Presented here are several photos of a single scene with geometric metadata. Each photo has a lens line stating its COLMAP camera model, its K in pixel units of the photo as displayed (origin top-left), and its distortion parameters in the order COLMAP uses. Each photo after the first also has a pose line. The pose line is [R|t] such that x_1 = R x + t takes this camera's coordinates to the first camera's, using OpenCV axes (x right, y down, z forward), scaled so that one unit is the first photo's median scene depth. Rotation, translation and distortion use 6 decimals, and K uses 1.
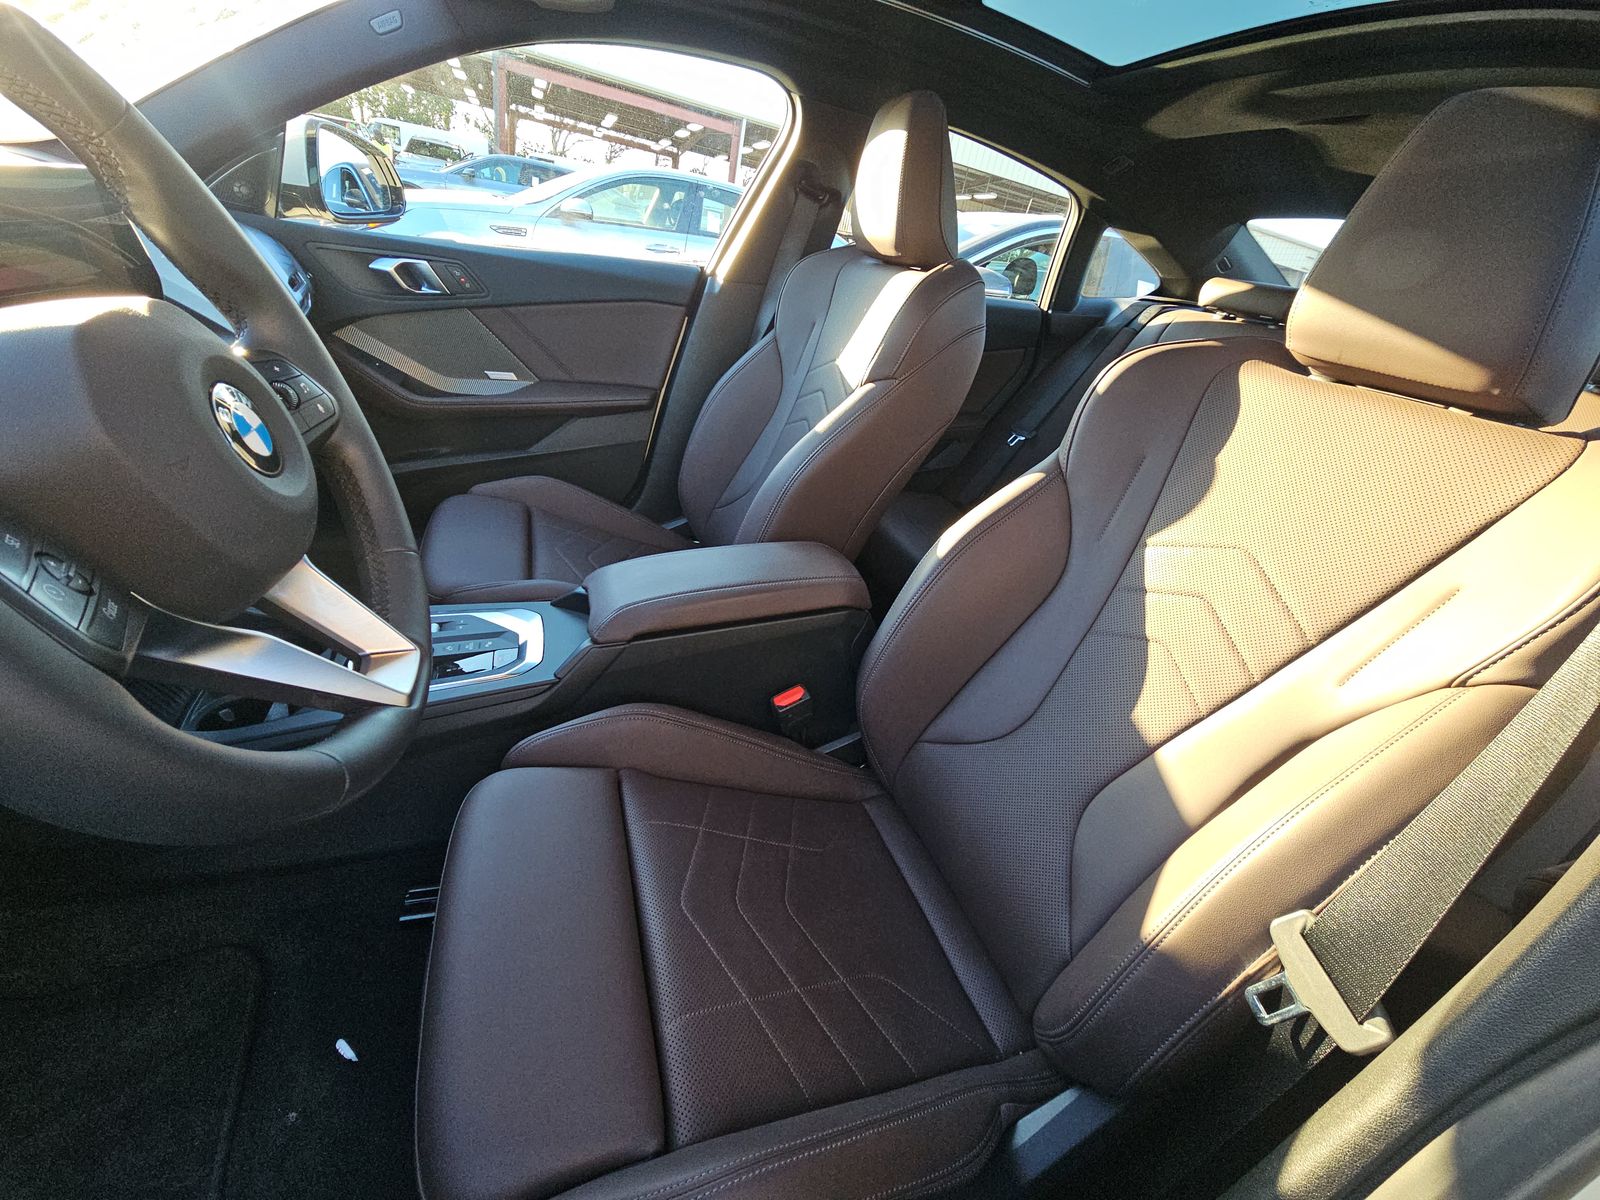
lens RADIAL K [[639.5, 0, 797.7], [0, 639.5, 569.7], [0, 0, 1]] dist [-0.000484, 0.000012]
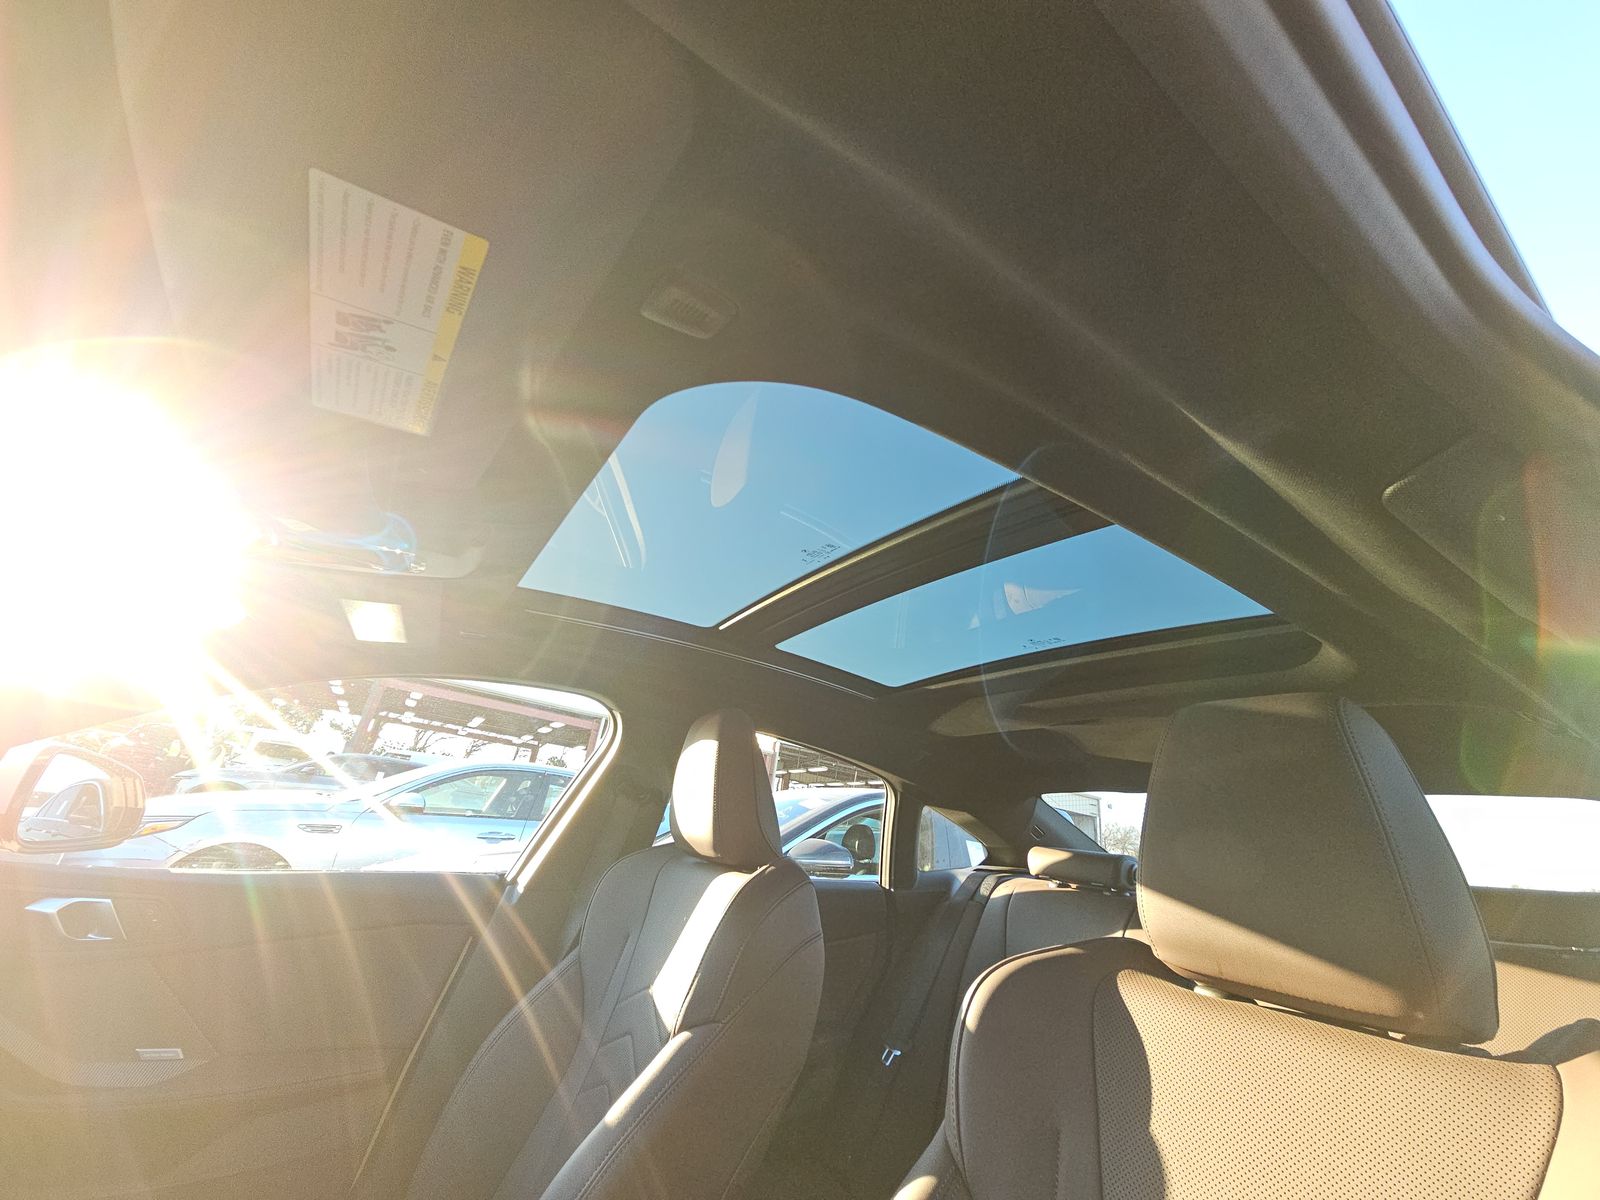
lens RADIAL K [[642.8, 0, 800.0], [0, 642.8, 600.0], [0, 0, 1]] dist [-0.027644, -0.000104]
pose [[0.975181, 0.013270, 0.221009, 0.048551], [0.147652, 0.704849, -0.693820, -0.074085], [-0.164985, 0.709233, 0.685396, 0.072082]]
